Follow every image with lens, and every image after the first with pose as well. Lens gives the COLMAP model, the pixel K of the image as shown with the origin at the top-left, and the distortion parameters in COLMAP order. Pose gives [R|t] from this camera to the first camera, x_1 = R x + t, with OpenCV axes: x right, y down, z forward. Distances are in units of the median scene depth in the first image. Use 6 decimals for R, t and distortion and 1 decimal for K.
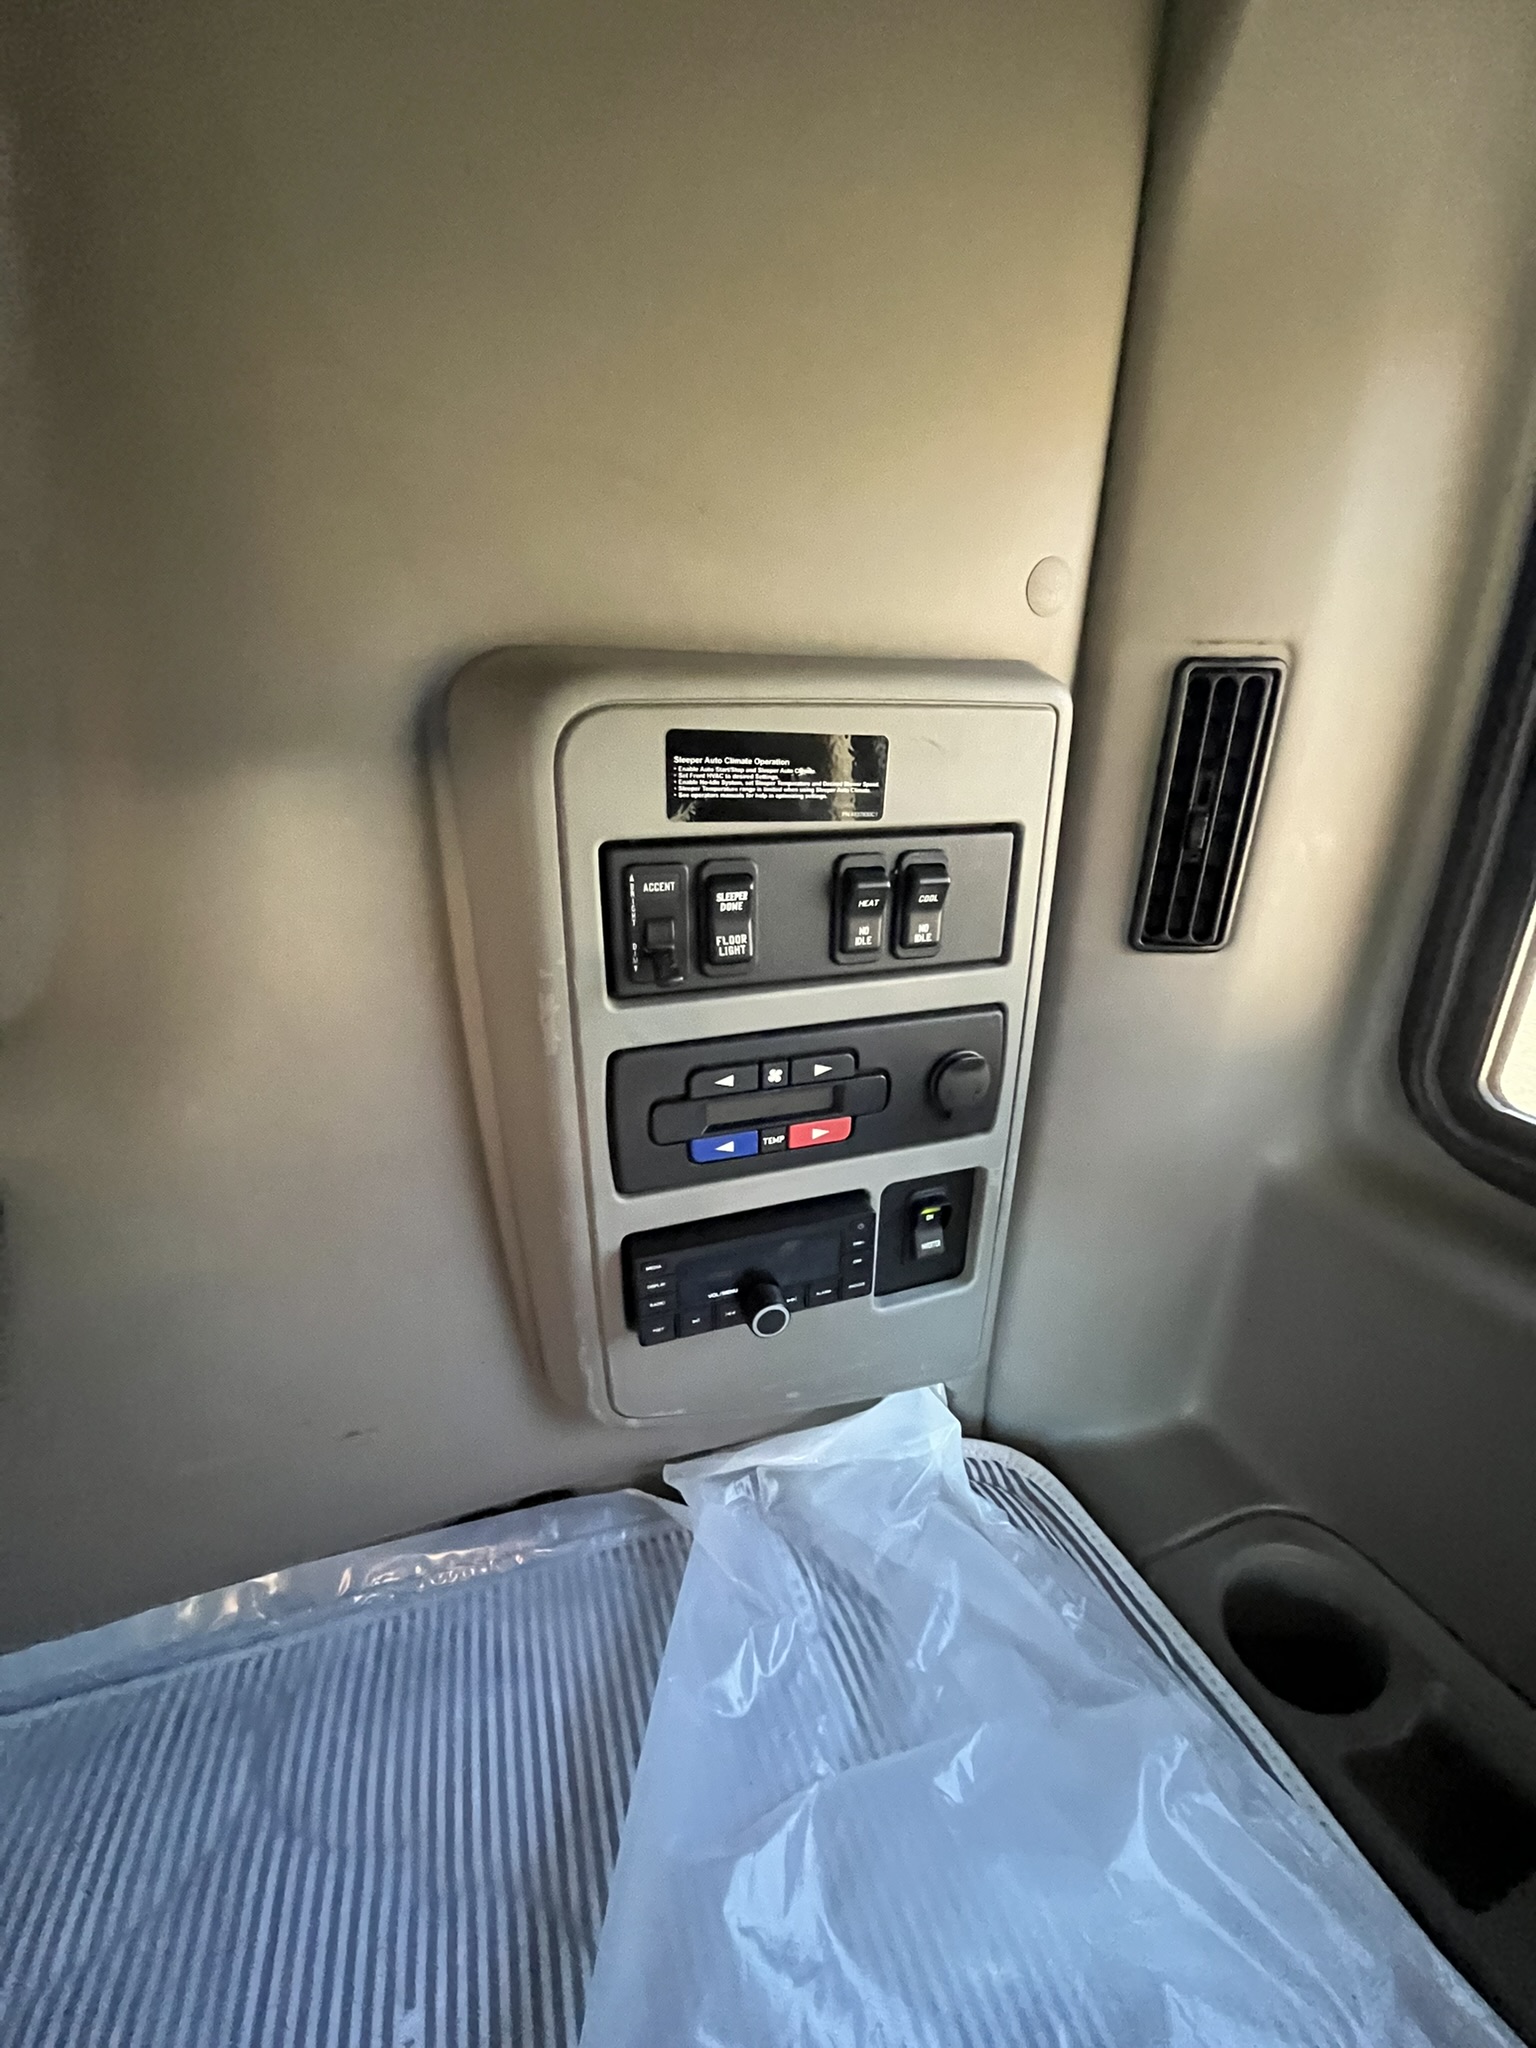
lens RADIAL K [[826.0, 0, 757.0], [0, 826.0, 1007.5], [0, 0, 1]] dist [-0.000606, -0.000847]
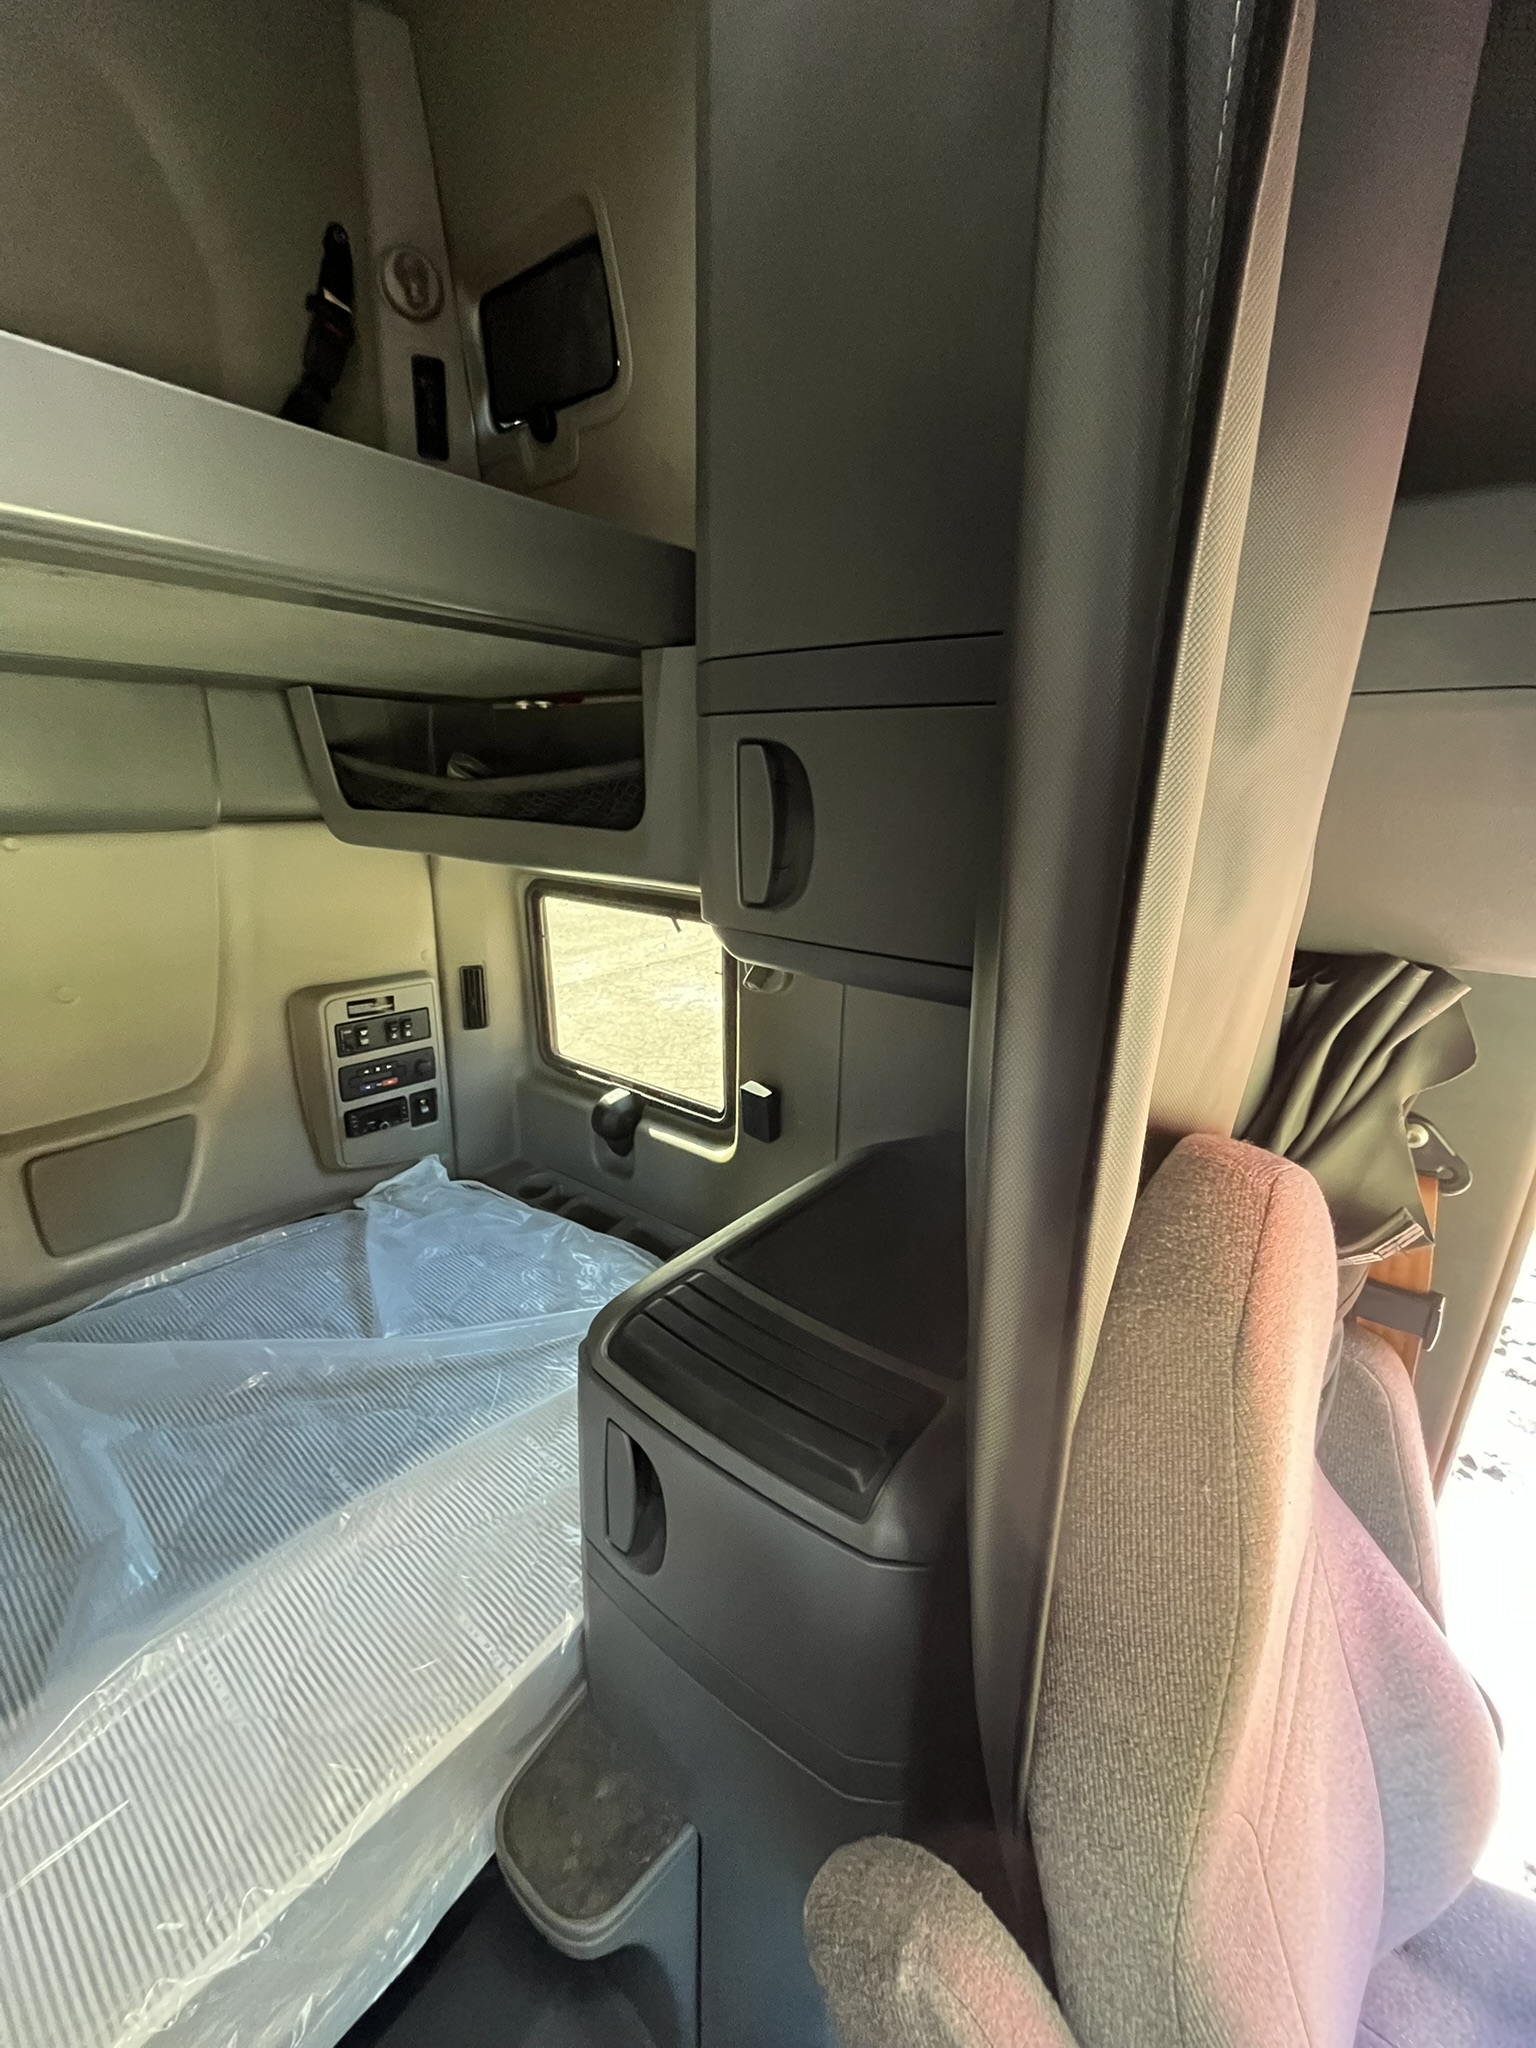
lens RADIAL K [[826.0, 0, 762.4], [0, 826.0, 1021.1], [0, 0, 1]] dist [-0.000606, -0.000847]
pose [[0.855340, -0.126974, 0.502266, -0.395909], [0.157395, 0.987364, -0.018429, 0.226355], [-0.493579, 0.094817, 0.864517, -3.784290]]
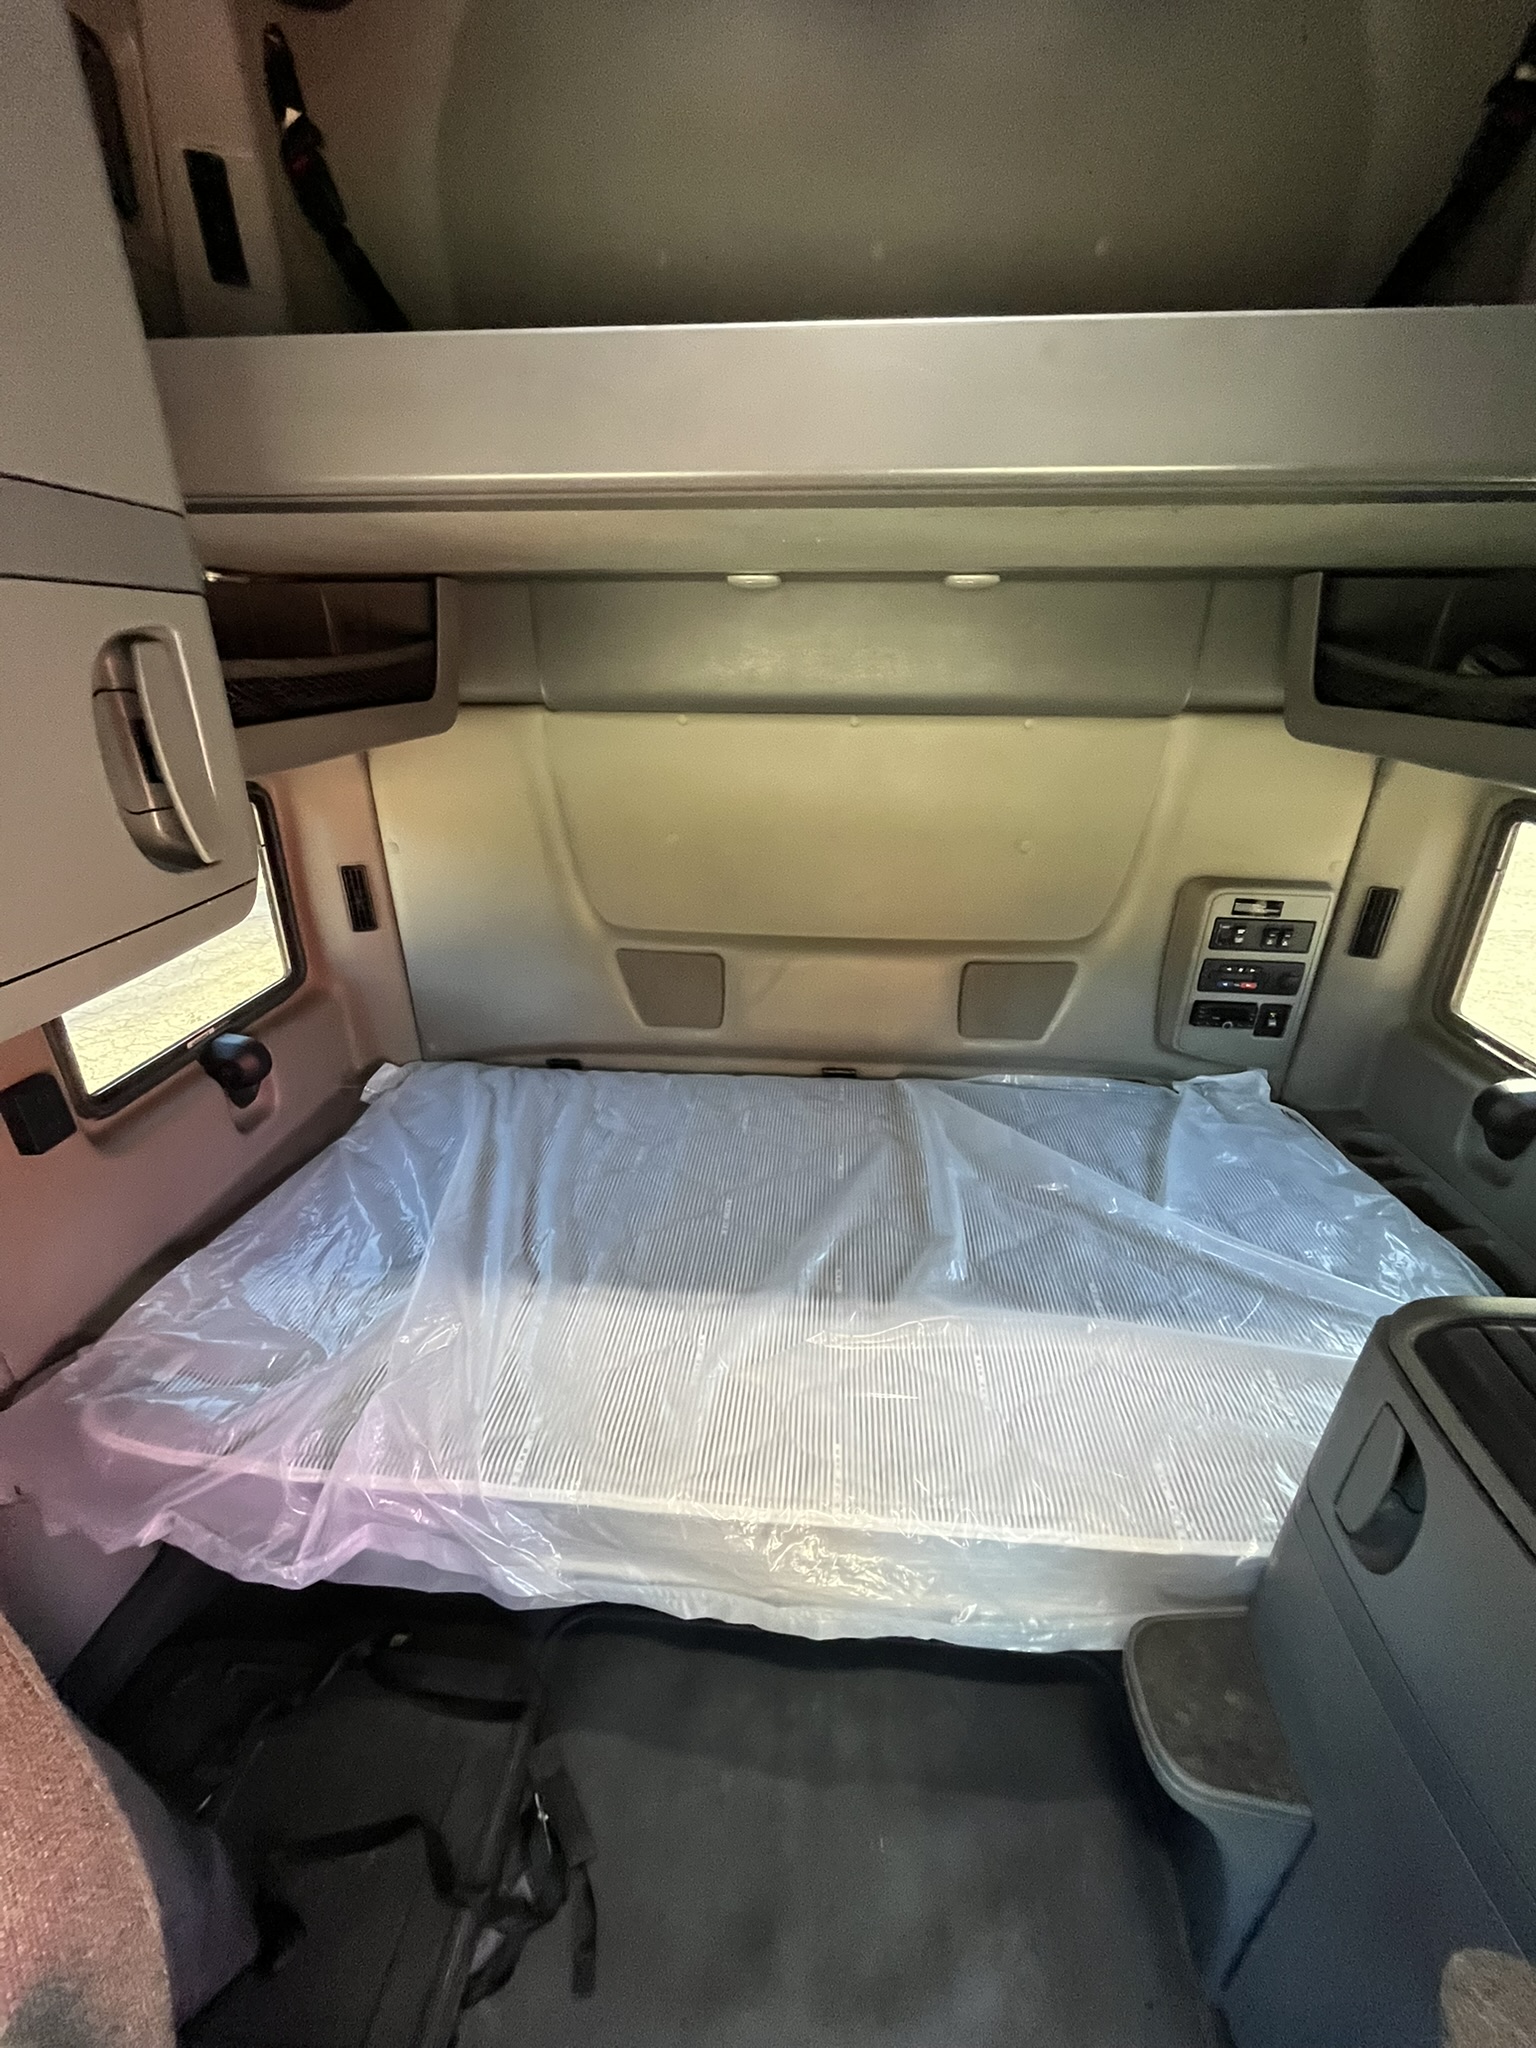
lens RADIAL K [[826.0, 0, 776.2], [0, 826.0, 1020.8], [0, 0, 1]] dist [-0.000606, -0.000847]
pose [[0.912280, 0.177512, -0.369101, -0.558605], [-0.147991, 0.983177, 0.107061, 0.238577], [0.381896, -0.043046, 0.923202, -3.993864]]
